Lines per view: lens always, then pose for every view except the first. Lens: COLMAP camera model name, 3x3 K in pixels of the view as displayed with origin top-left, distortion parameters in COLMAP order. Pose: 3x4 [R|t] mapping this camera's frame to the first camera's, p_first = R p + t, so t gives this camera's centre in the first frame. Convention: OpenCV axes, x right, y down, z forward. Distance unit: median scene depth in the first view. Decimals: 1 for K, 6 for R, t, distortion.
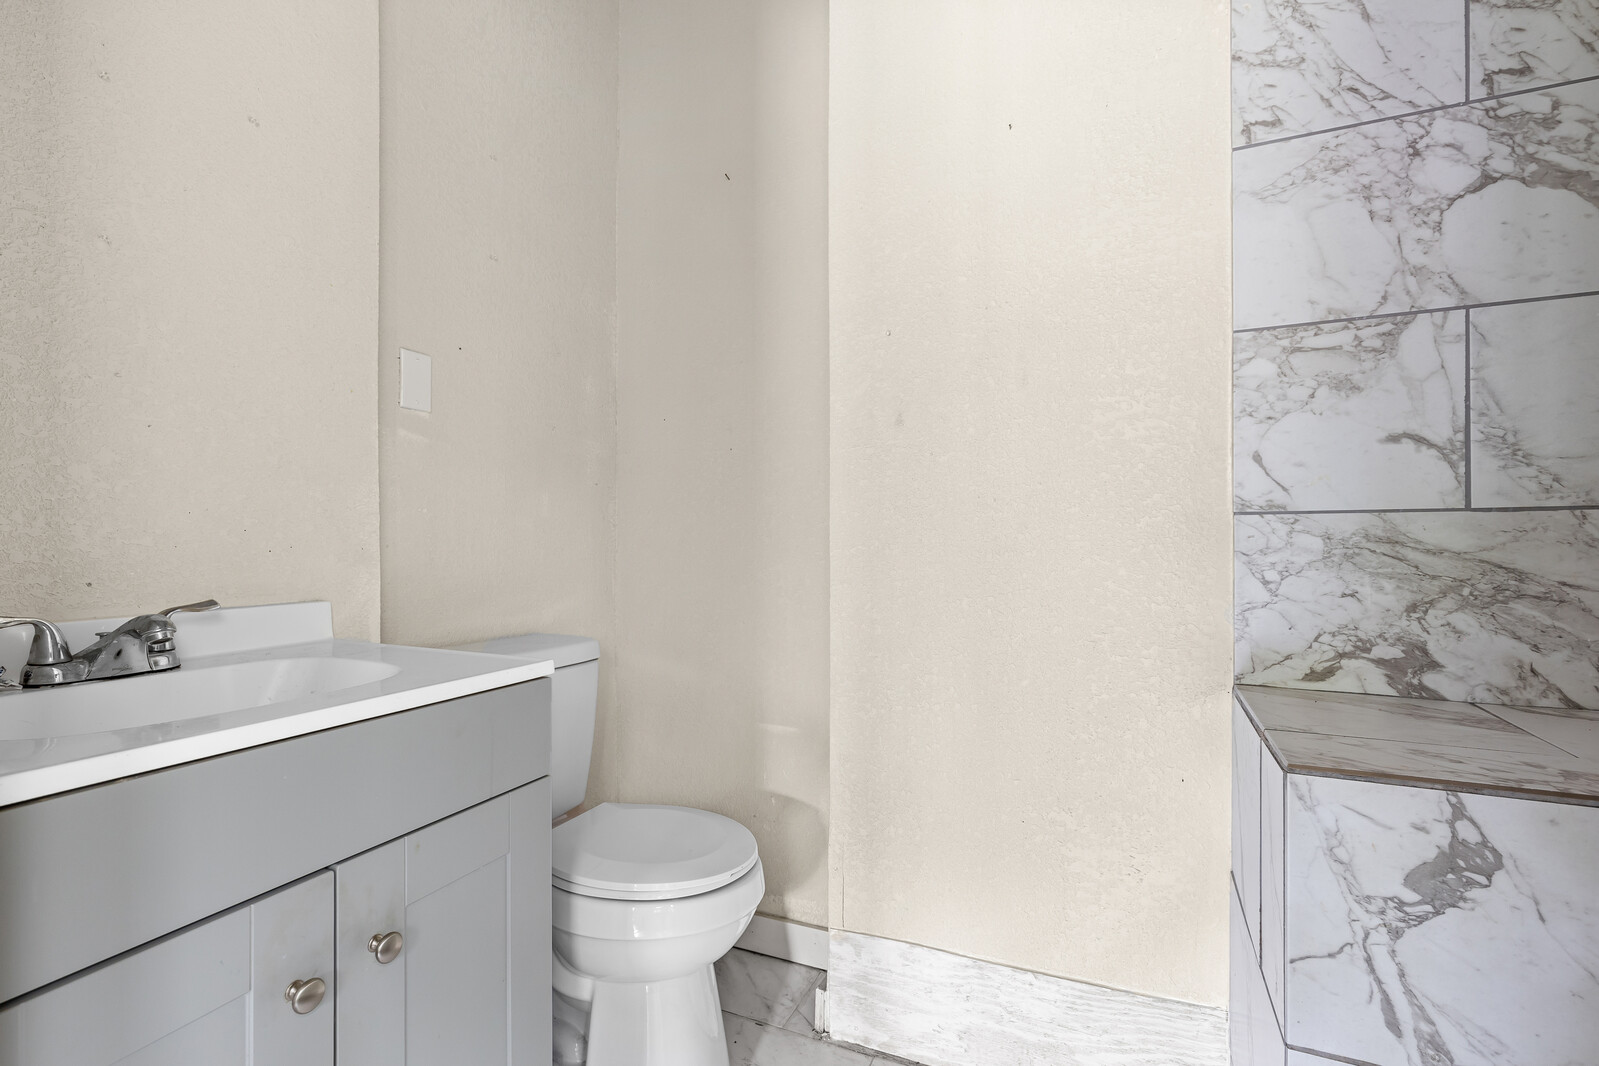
lens RADIAL K [[733.8, 0, 799.9], [0, 733.8, 540.9], [0, 0, 1]] dist [0.003446, 0.000096]
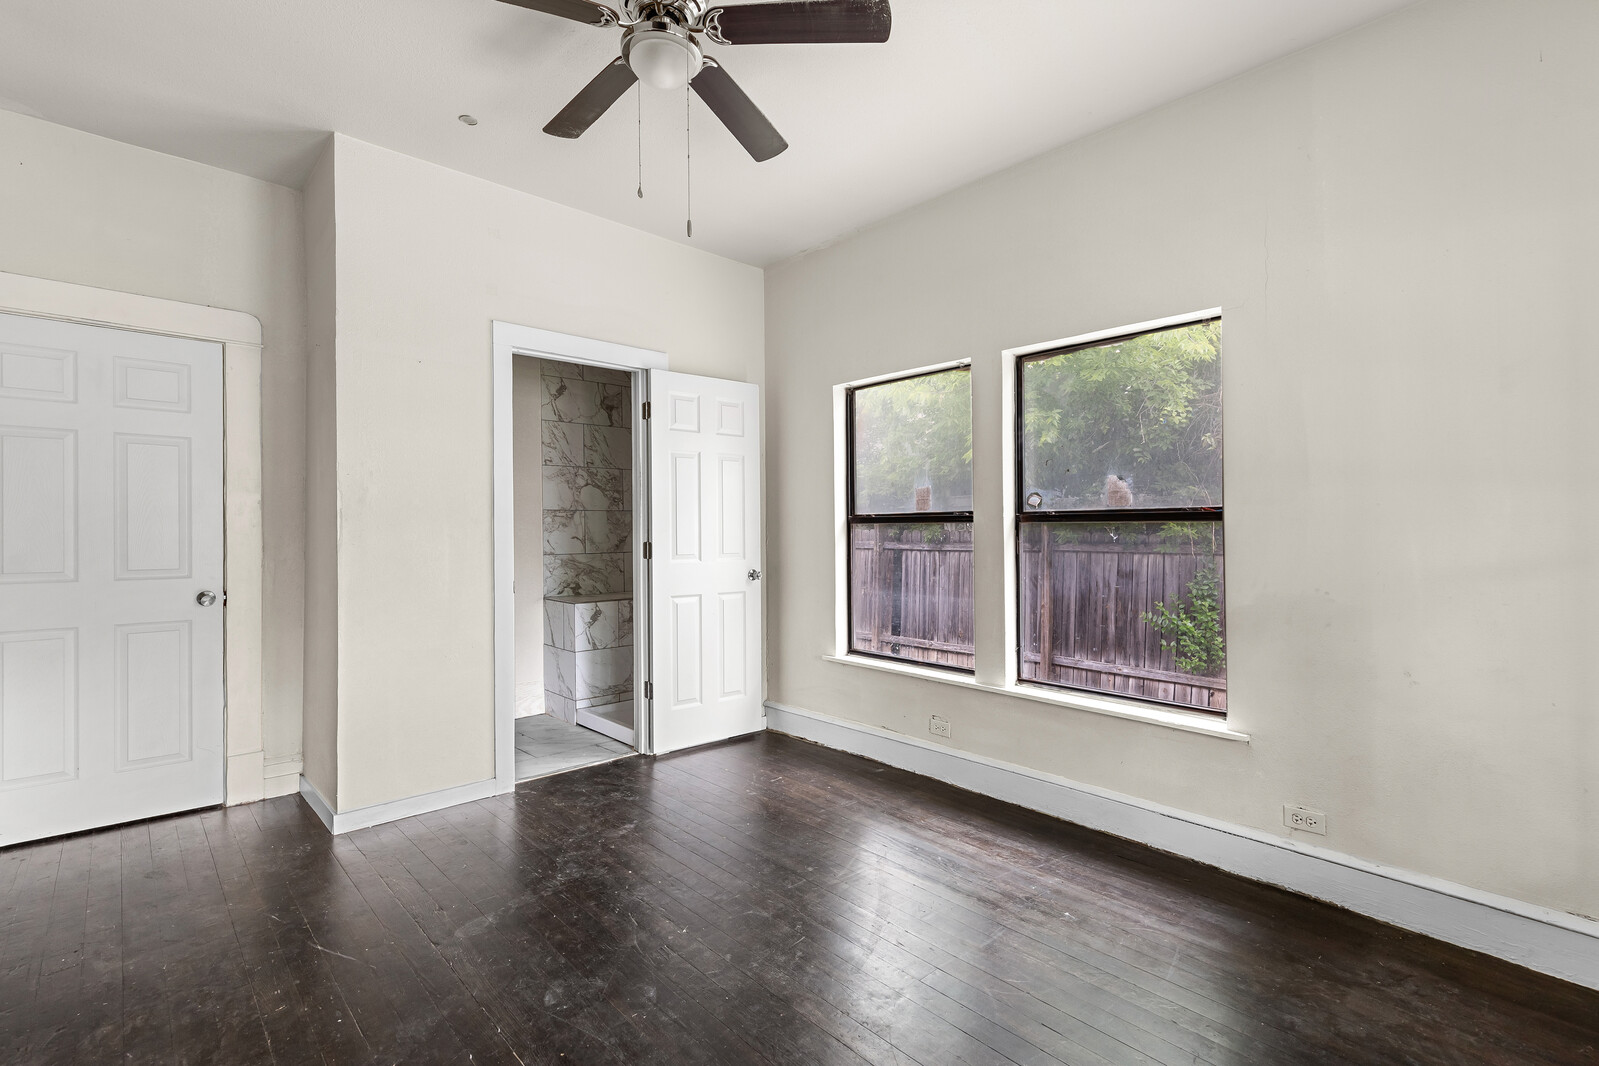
lens RADIAL K [[733.8, 0, 798.0], [0, 733.8, 535.2], [0, 0, 1]] dist [0.003446, 0.000096]
pose [[0.385276, -0.004672, 0.922790, -2.771631], [0.008080, 0.999966, 0.001689, -0.151026], [-0.922766, 0.006805, 0.385301, -1.973947]]
